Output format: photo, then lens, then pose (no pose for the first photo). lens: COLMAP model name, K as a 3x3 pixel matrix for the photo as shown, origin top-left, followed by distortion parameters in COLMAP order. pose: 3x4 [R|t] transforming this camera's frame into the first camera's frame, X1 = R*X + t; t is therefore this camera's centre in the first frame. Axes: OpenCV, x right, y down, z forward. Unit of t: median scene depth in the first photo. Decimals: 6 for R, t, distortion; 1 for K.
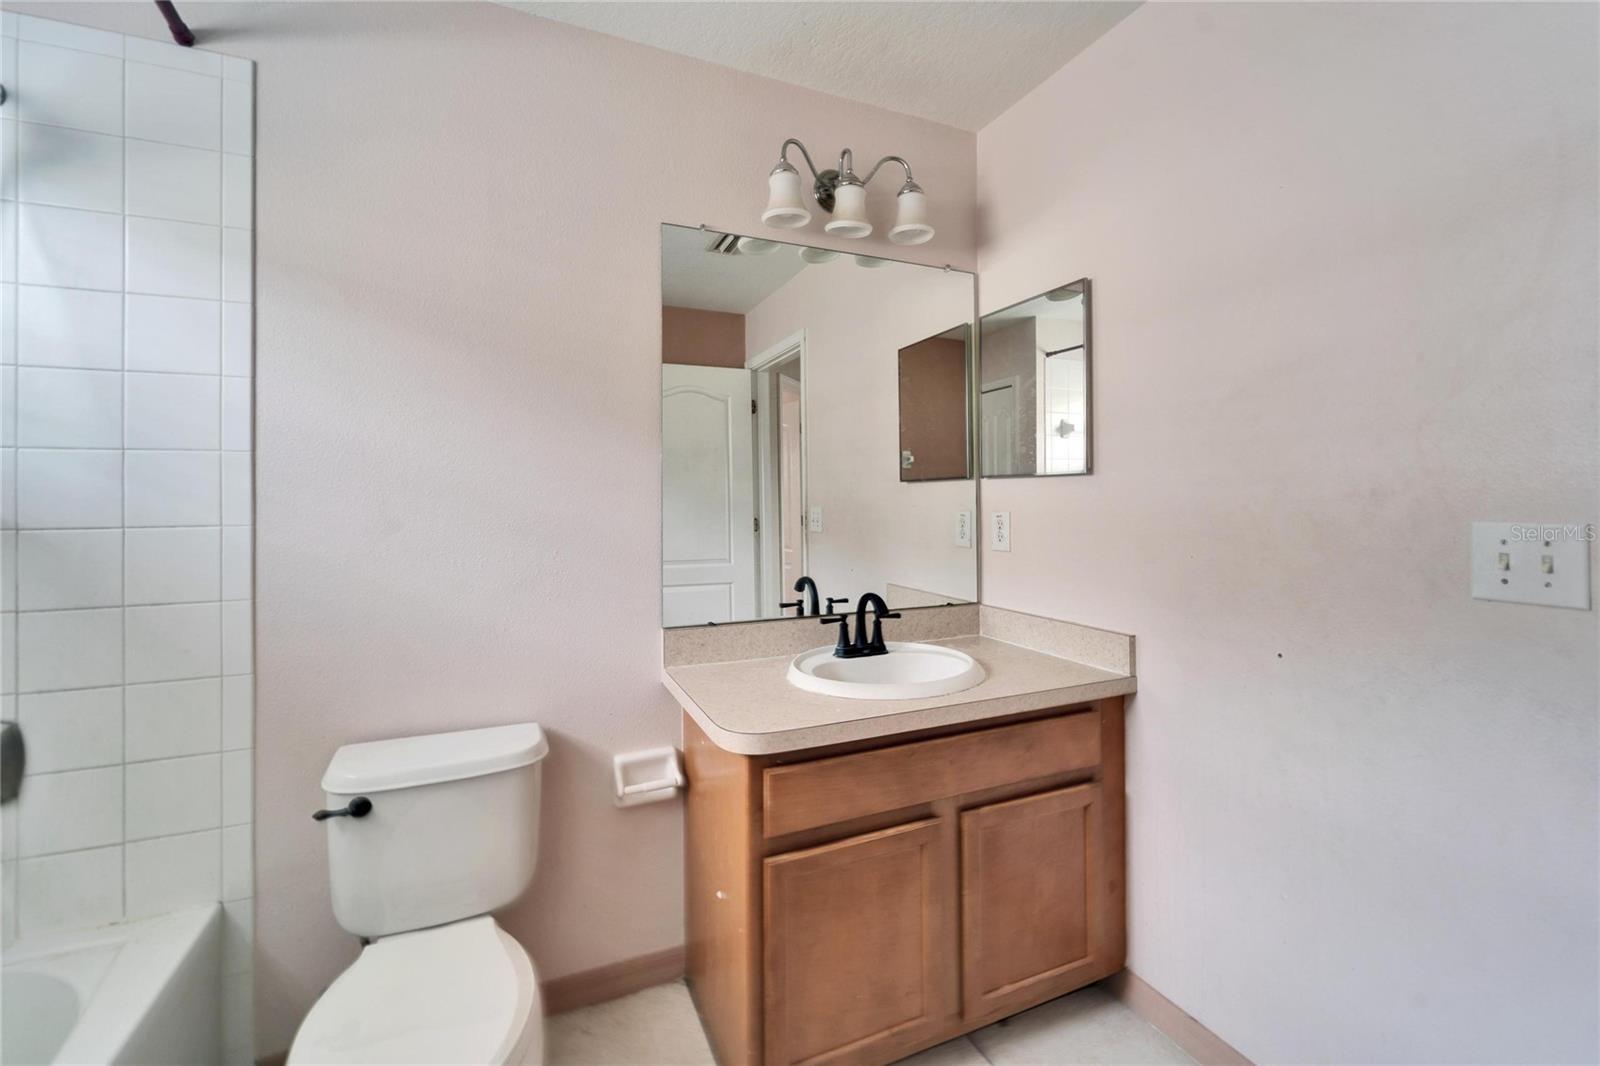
lens RADIAL K [[648.1, 0, 799.6], [0, 648.1, 498.9], [0, 0, 1]] dist [-0.001107, -0.000205]
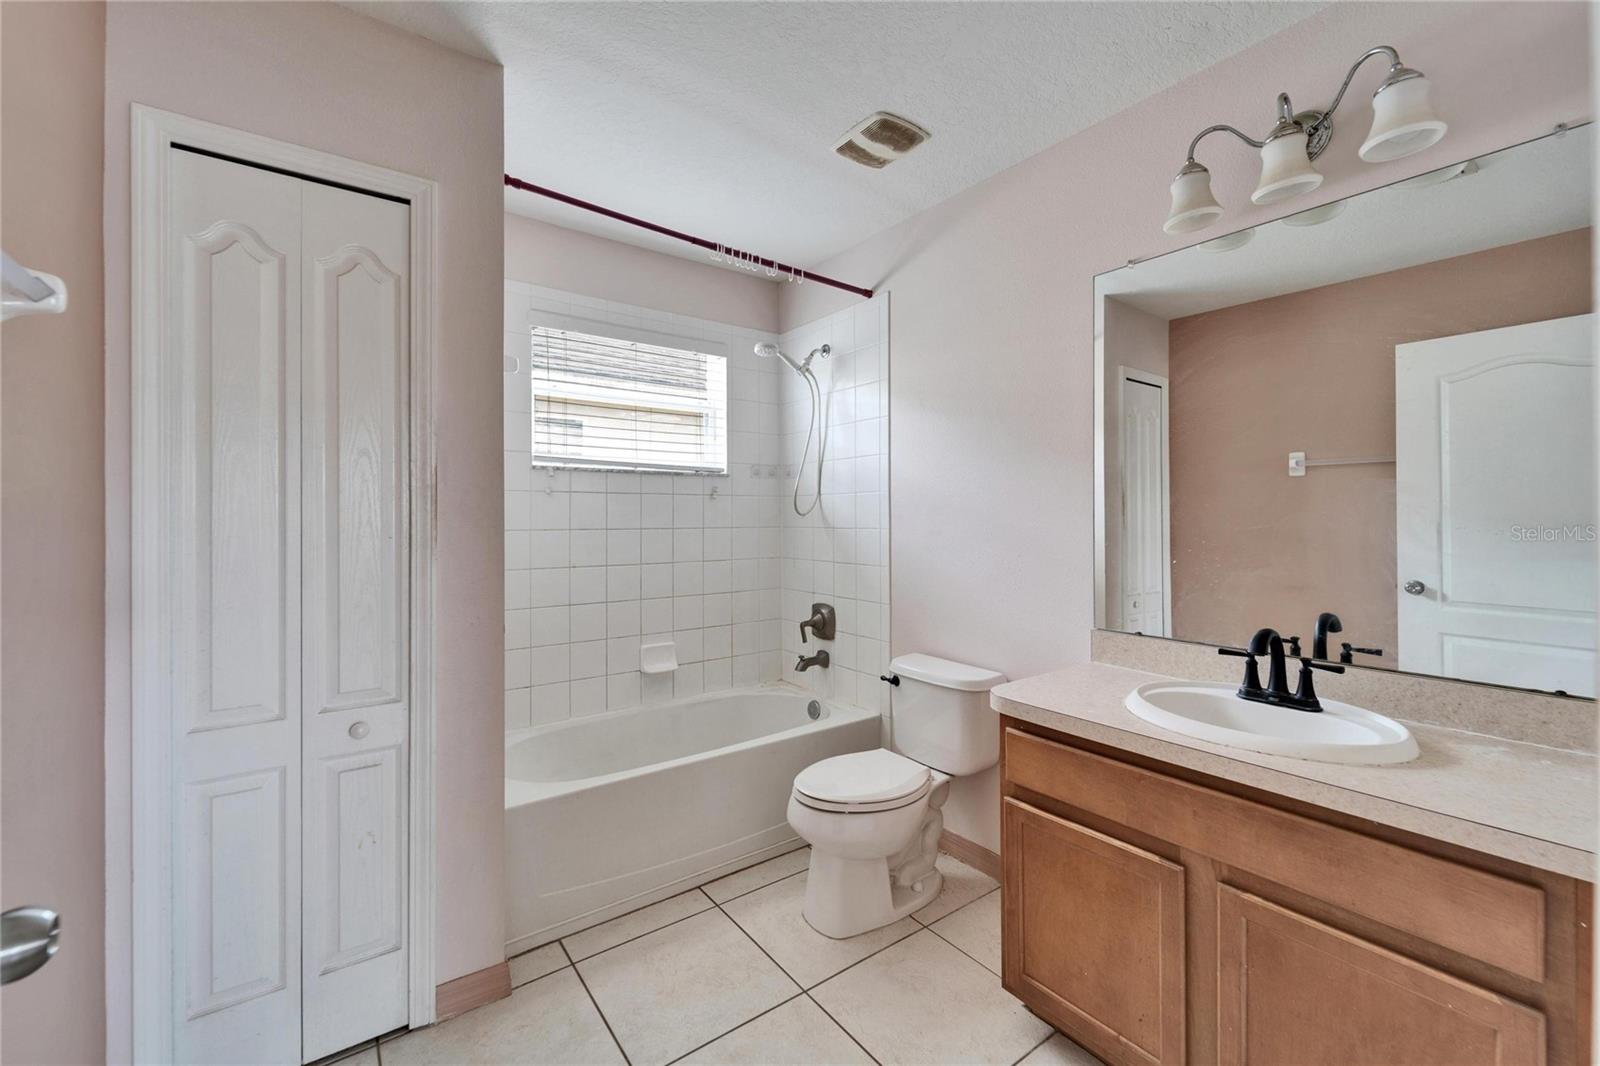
lens RADIAL K [[645.4, 0, 792.5], [0, 645.4, 531.3], [0, 0, 1]] dist [-0.001246, -0.000145]
pose [[0.229473, 0.028863, -0.972887, 0.879985], [0.005848, 0.999501, 0.031032, -0.013743], [0.973297, -0.012811, 0.229190, 0.235403]]
